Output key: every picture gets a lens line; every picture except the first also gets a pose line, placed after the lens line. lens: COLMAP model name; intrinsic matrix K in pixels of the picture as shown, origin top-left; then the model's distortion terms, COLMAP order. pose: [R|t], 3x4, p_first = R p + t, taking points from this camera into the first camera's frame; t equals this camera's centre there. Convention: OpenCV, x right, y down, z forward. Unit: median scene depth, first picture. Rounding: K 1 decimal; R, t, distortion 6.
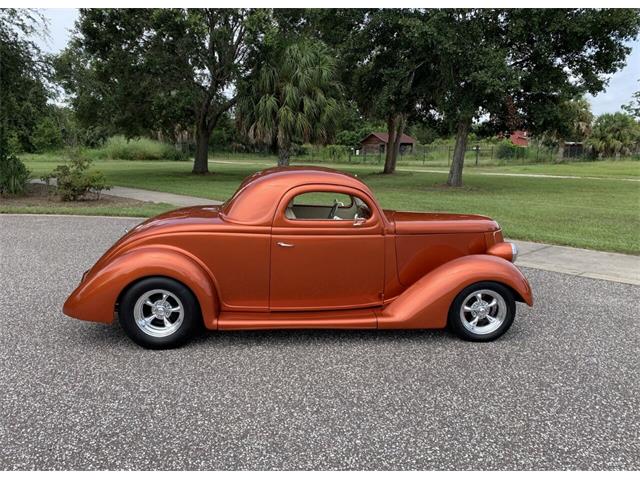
lens RADIAL K [[513.3, 0, 307.3], [0, 513.3, 261.5], [0, 0, 1]] dist [0.048782, -0.083711]
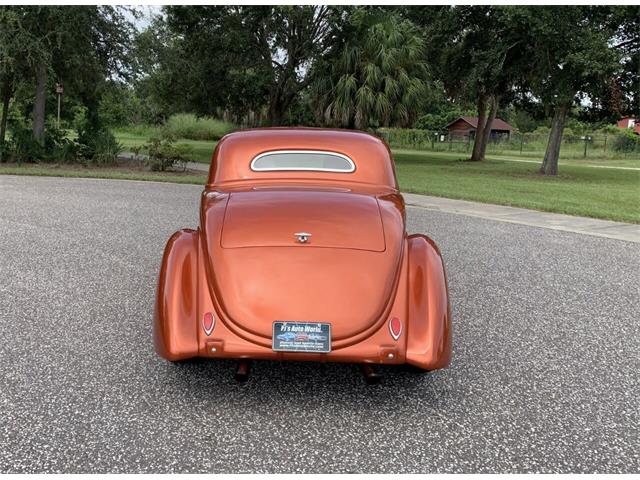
lens RADIAL K [[624.1, 0, 264.4], [0, 624.1, 230.5], [0, 0, 1]] dist [0.070834, -0.115431]
pose [[0.983346, 0.055106, -0.173187, -0.010450], [-0.066198, 0.996065, -0.058932, 0.046701], [0.169258, 0.069416, 0.983124, -0.157676]]
